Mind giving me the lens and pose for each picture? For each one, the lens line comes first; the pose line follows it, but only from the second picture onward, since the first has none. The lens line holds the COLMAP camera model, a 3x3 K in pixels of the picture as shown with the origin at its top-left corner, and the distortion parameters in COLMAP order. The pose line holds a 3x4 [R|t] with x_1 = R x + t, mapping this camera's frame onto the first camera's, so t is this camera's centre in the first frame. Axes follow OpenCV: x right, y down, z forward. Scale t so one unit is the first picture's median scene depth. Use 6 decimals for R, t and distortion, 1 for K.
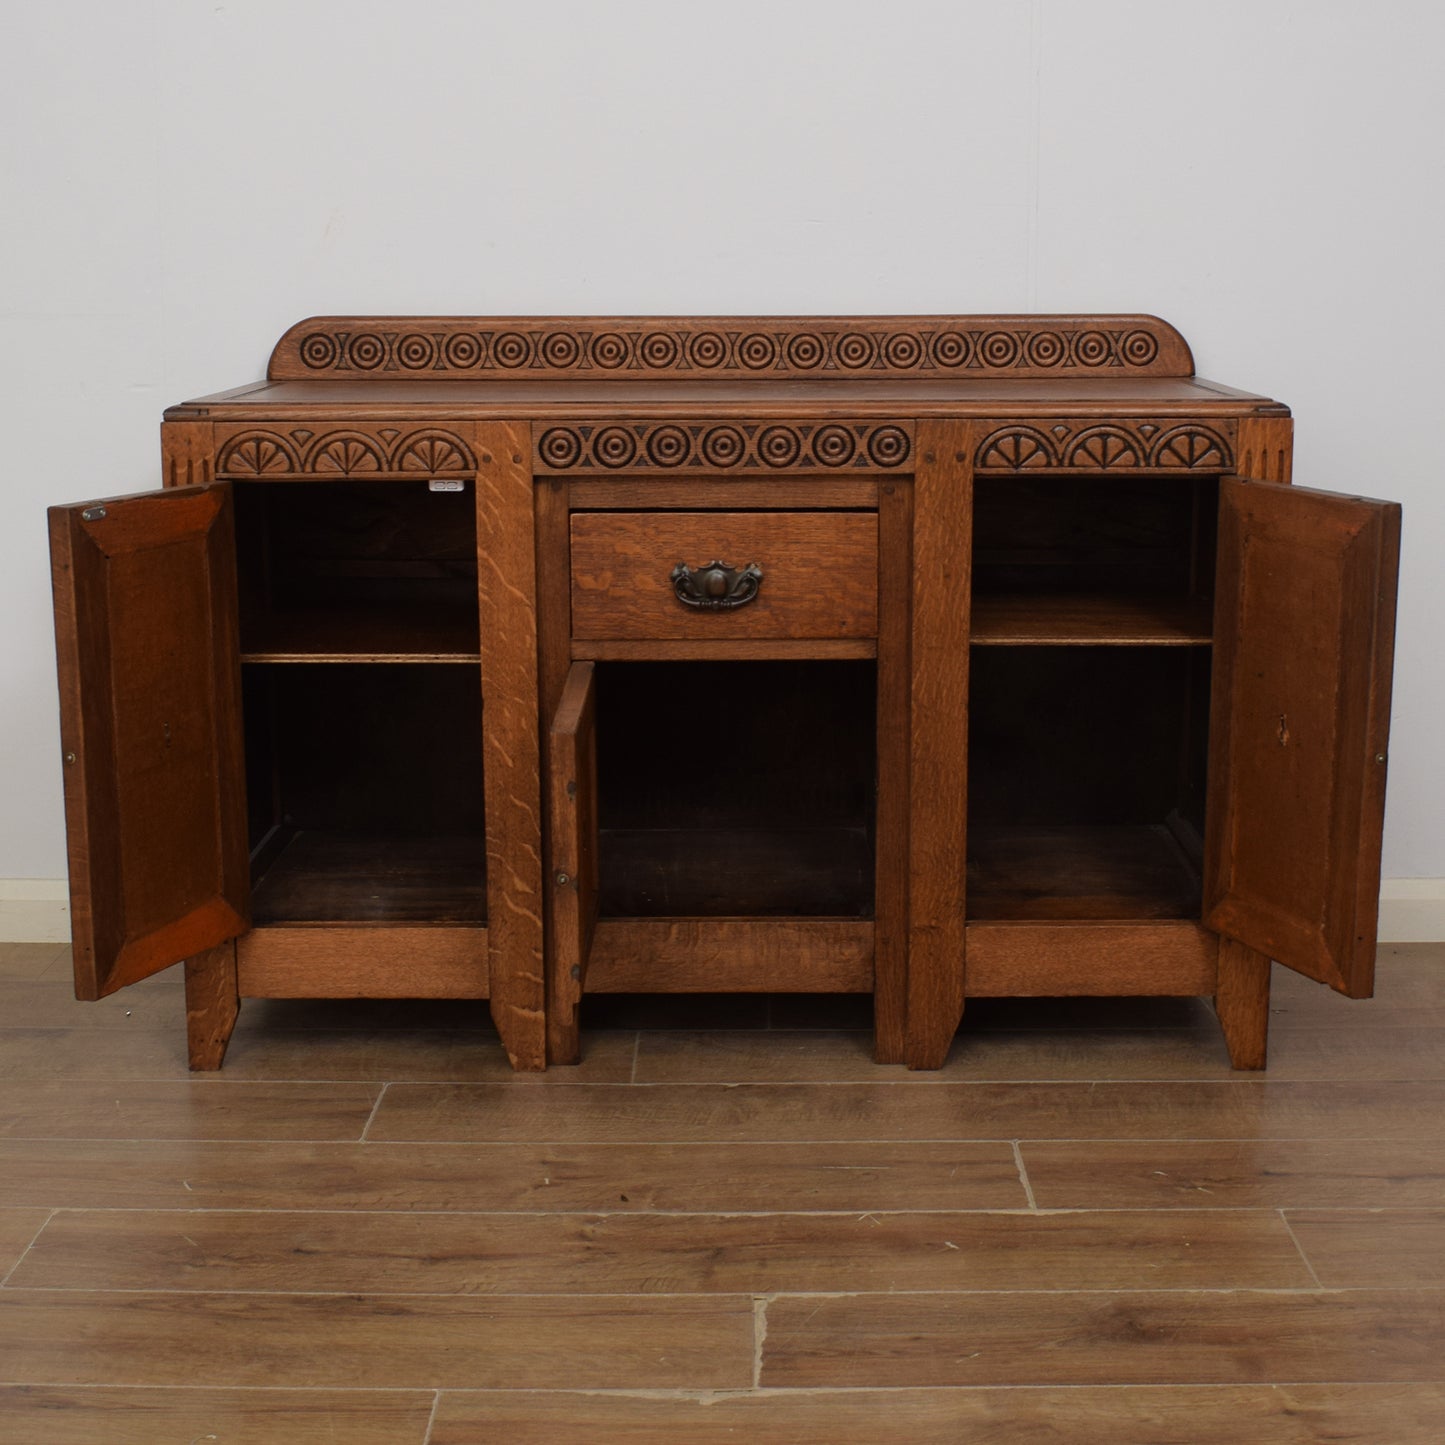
lens RADIAL K [[2322.1, 0, 729.6], [0, 2322.1, 669.8], [0, 0, 1]] dist [-0.087911, -0.042756]
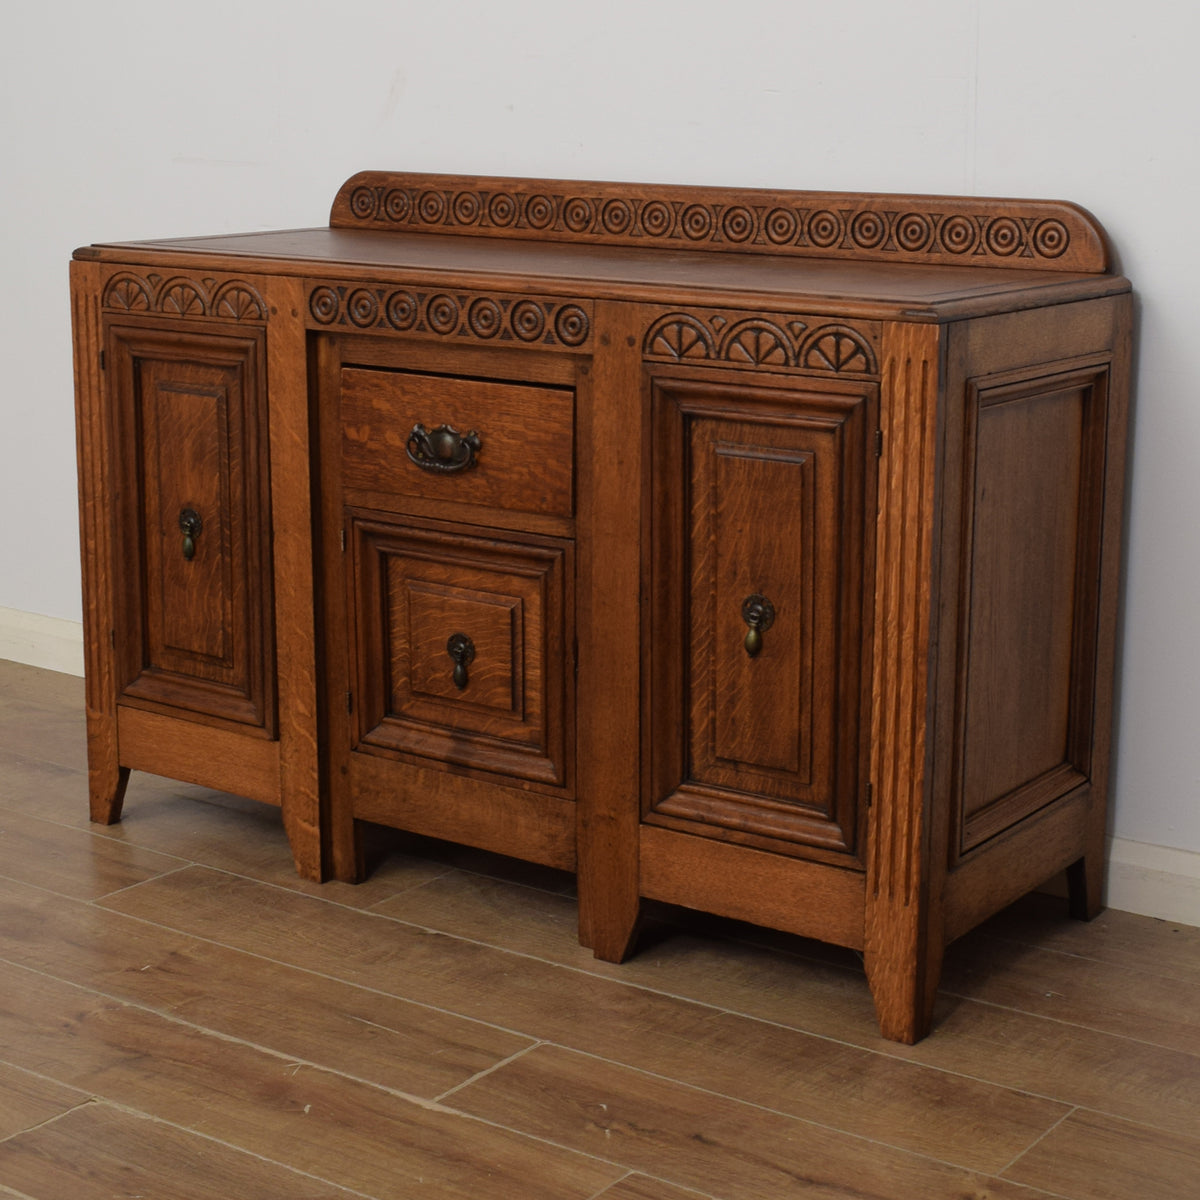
lens RADIAL K [[2303.9, 0, 682.9], [0, 2303.9, 546.1], [0, 0, 1]] dist [-0.076566, -0.140550]
pose [[0.831914, 0.123539, -0.540978, 0.645660], [-0.112670, 0.992201, 0.053319, -0.060382], [0.543346, 0.016595, 0.839345, 0.203753]]
